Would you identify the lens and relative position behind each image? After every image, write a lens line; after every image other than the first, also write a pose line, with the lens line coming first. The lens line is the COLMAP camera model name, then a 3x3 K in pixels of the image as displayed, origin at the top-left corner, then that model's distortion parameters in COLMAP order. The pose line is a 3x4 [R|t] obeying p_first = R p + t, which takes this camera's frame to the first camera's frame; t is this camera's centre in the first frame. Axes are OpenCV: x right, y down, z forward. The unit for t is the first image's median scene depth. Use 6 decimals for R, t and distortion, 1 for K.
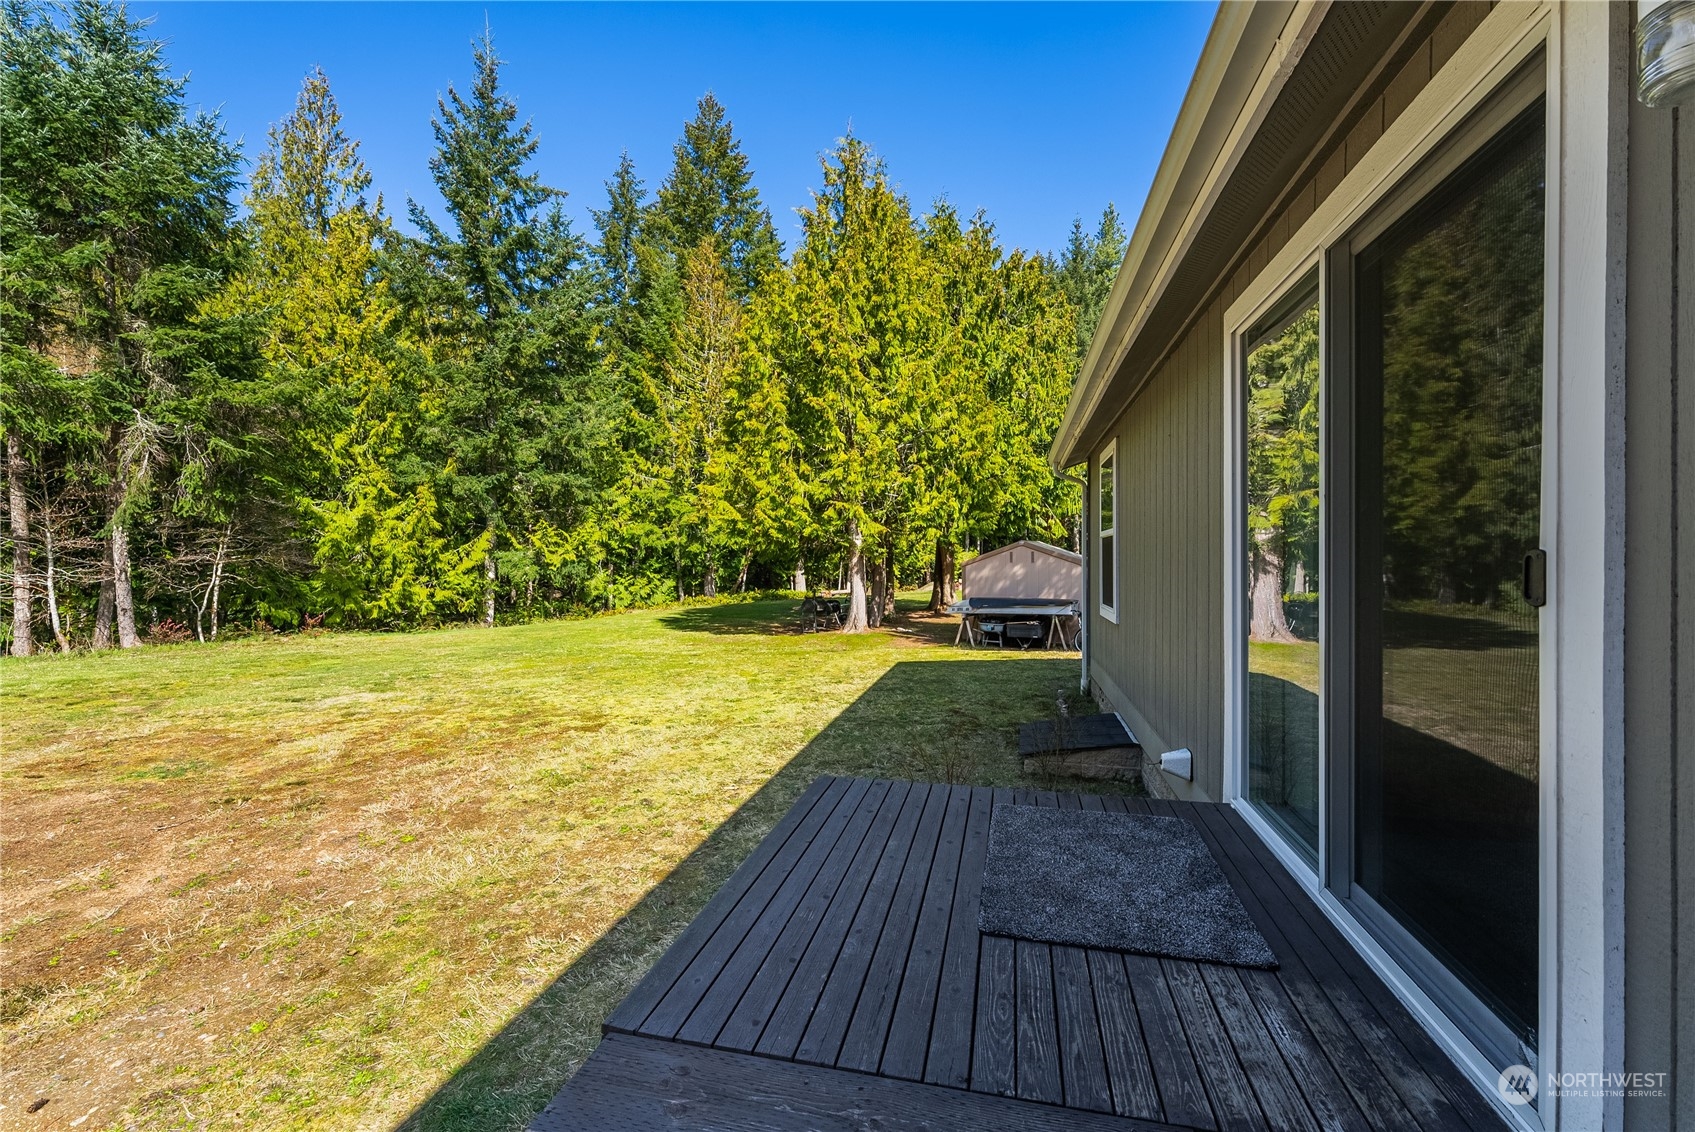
lens RADIAL K [[704.0, 0, 844.9], [0, 704.0, 570.7], [0, 0, 1]] dist [-0.000658, 0.000185]
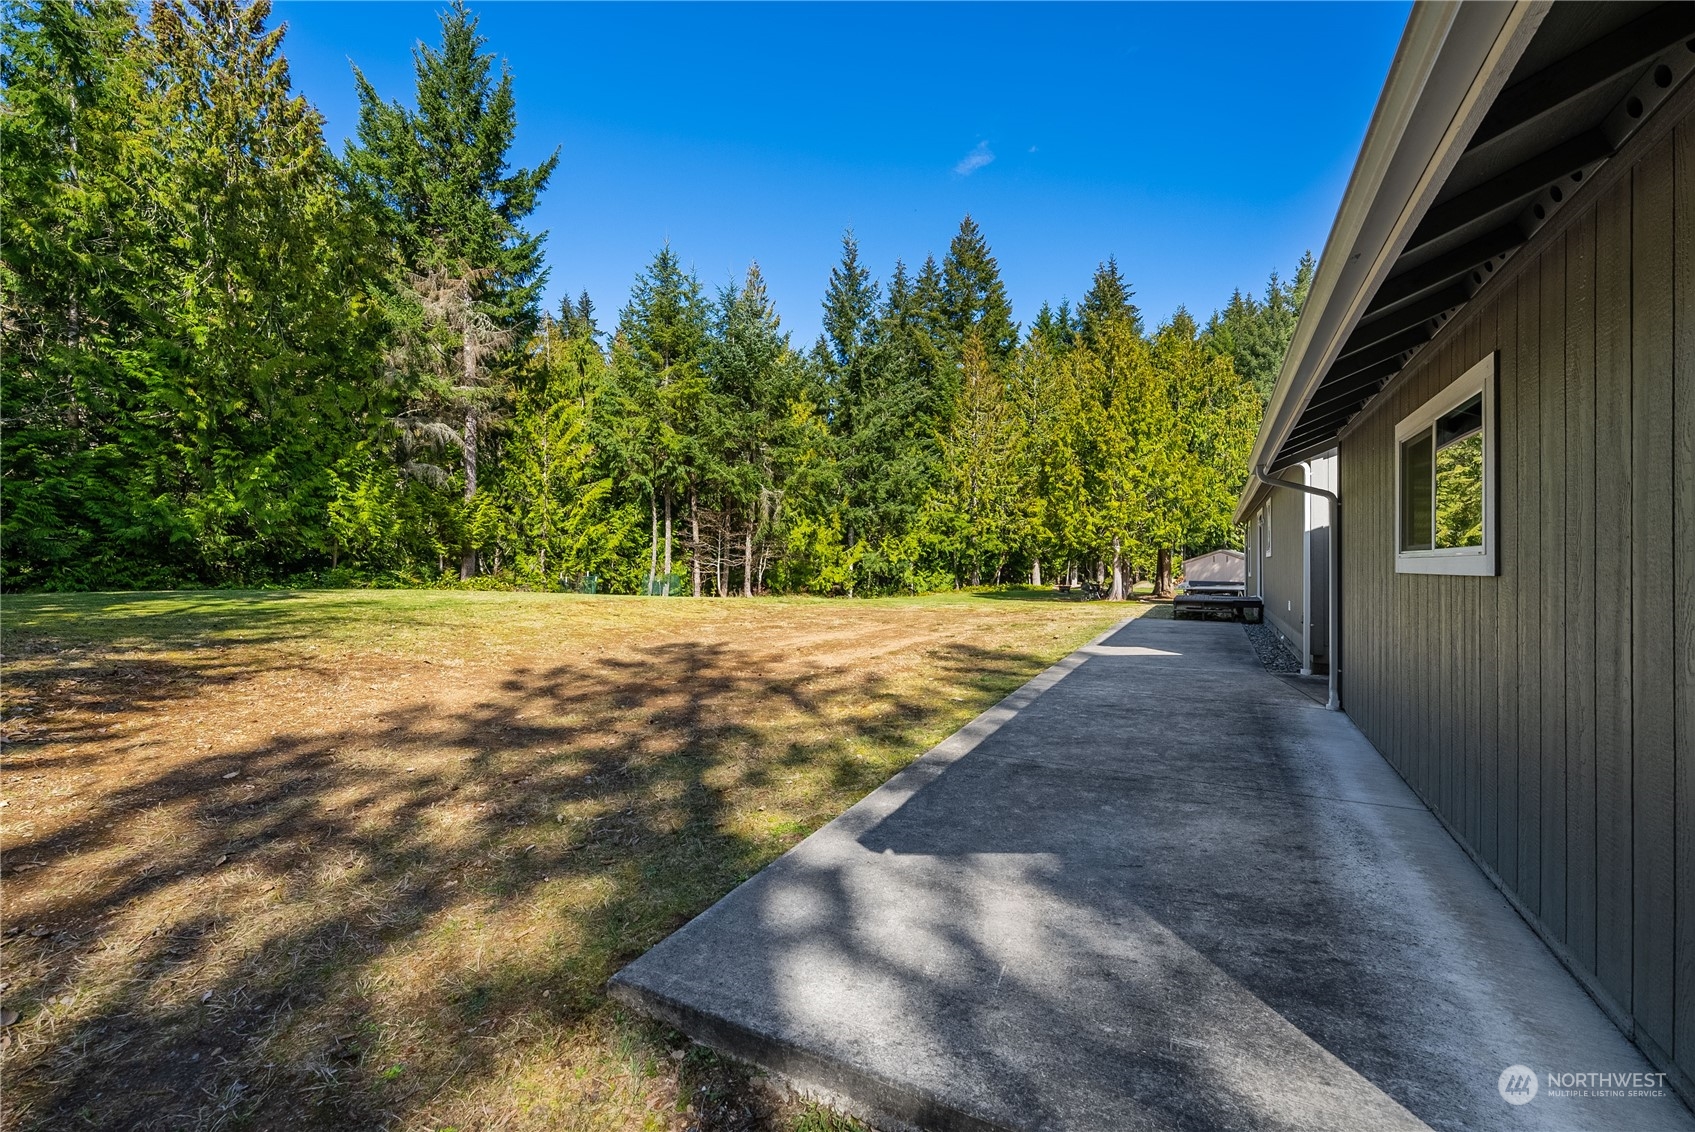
lens RADIAL K [[704.0, 0, 846.9], [0, 704.0, 551.3], [0, 0, 1]] dist [-0.000658, 0.000185]
pose [[0.970547, 0.010658, -0.240676, -0.169297], [-0.018723, 0.999336, -0.031248, 0.024192], [0.240183, 0.034833, 0.970102, -0.679372]]
